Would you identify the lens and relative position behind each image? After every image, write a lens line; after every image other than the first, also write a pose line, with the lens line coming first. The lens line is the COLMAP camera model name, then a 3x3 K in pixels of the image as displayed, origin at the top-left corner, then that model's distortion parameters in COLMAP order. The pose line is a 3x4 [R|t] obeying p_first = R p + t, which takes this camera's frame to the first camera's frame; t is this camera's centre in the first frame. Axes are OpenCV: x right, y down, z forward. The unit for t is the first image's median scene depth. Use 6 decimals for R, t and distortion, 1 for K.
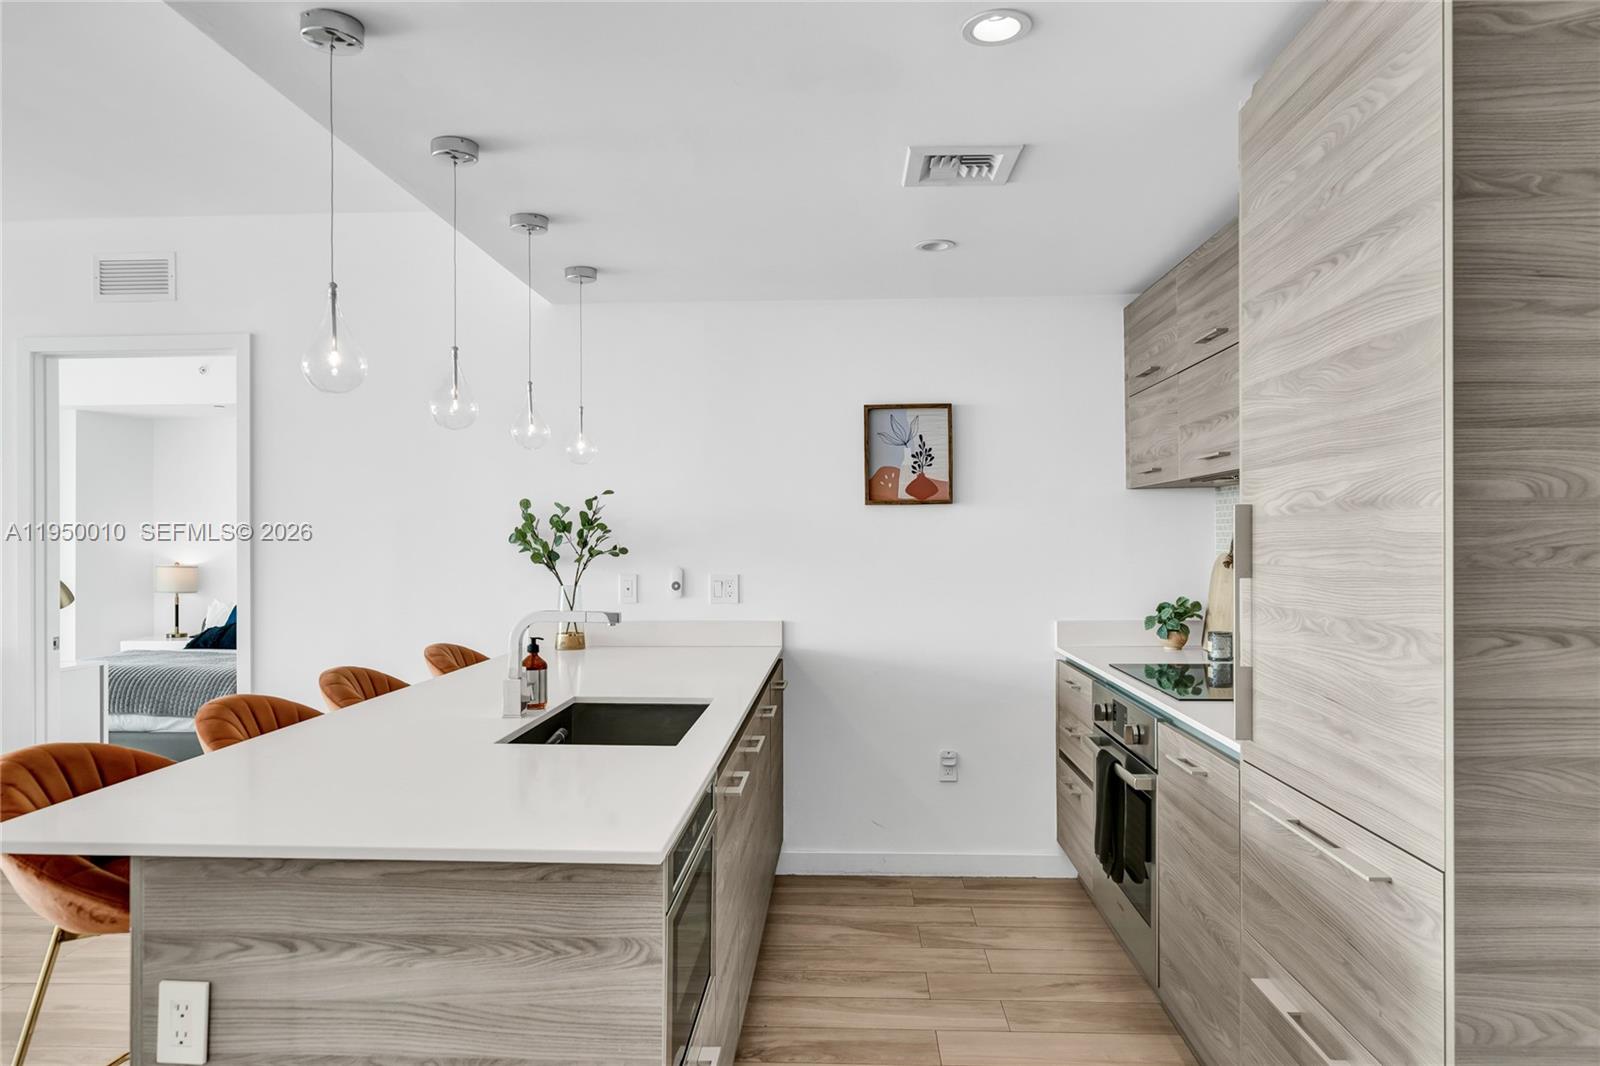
lens RADIAL K [[1071.4, 0, 796.5], [0, 1071.4, 540.1], [0, 0, 1]] dist [-0.000294, -0.001153]
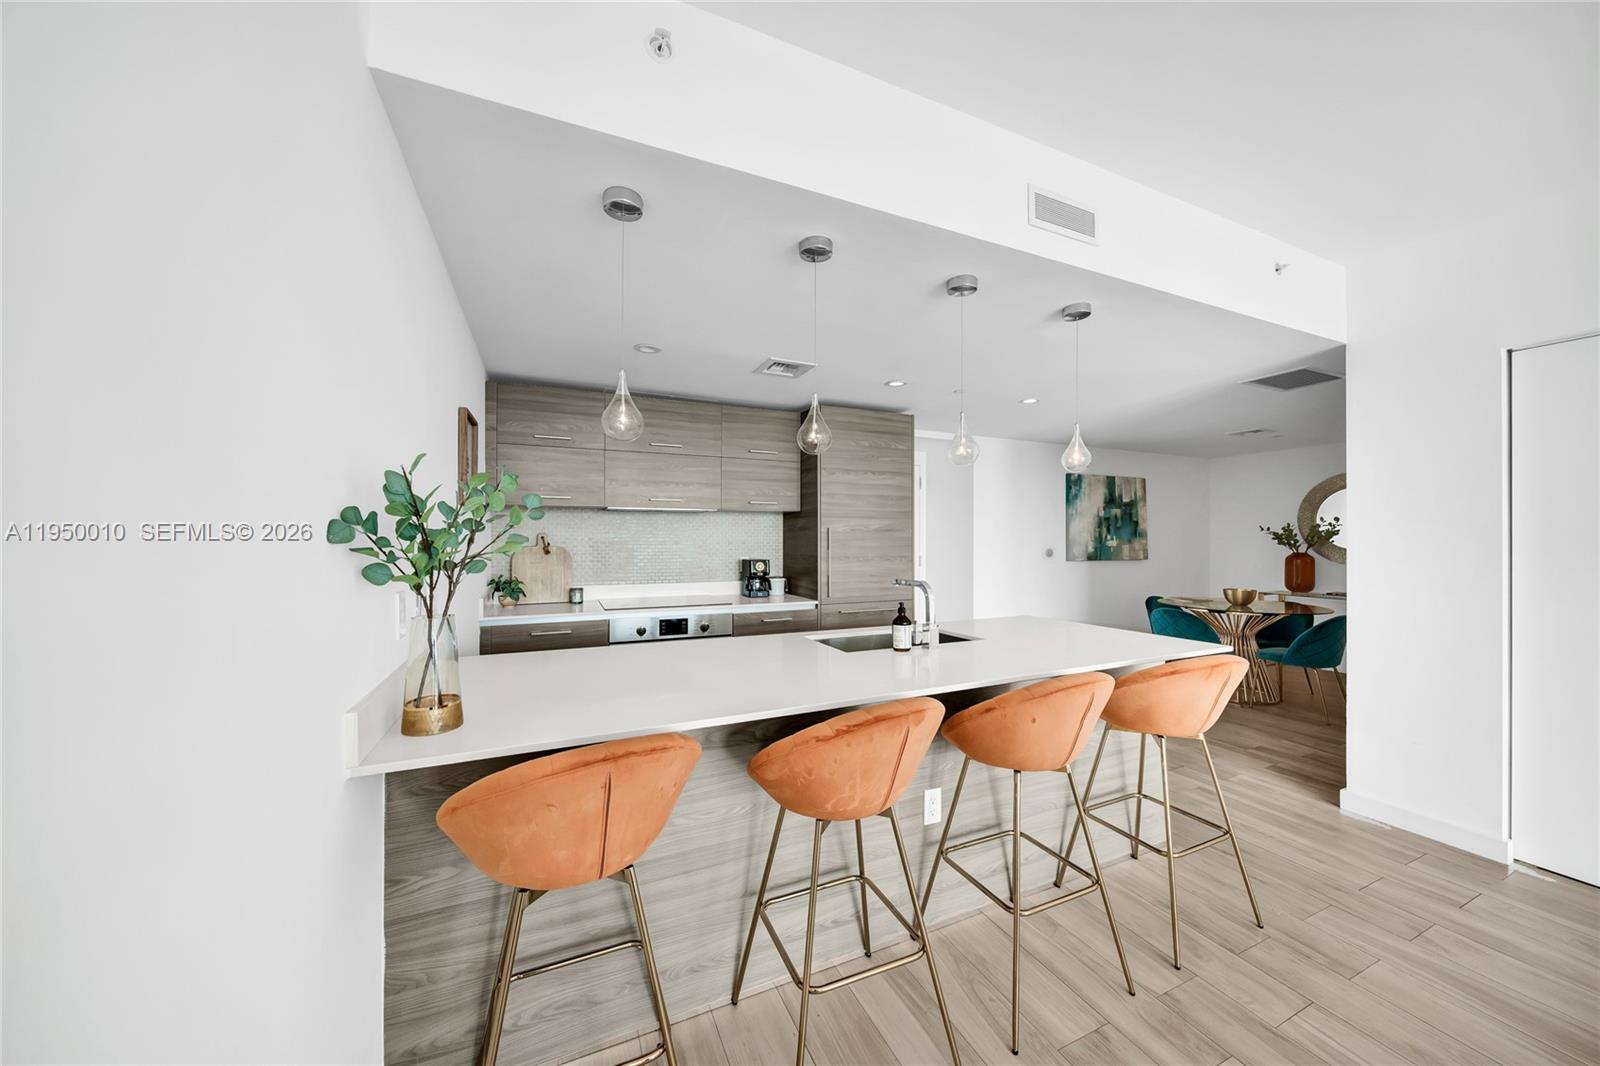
lens RADIAL K [[553.1, 0, 800.3], [0, 553.1, 536.8], [0, 0, 1]] dist [-0.001210, -0.000113]
pose [[-0.457059, 0.003854, 0.889428, -0.571314], [0.003093, 0.999991, -0.002743, 0.001060], [-0.889431, 0.001497, -0.457067, 0.975947]]
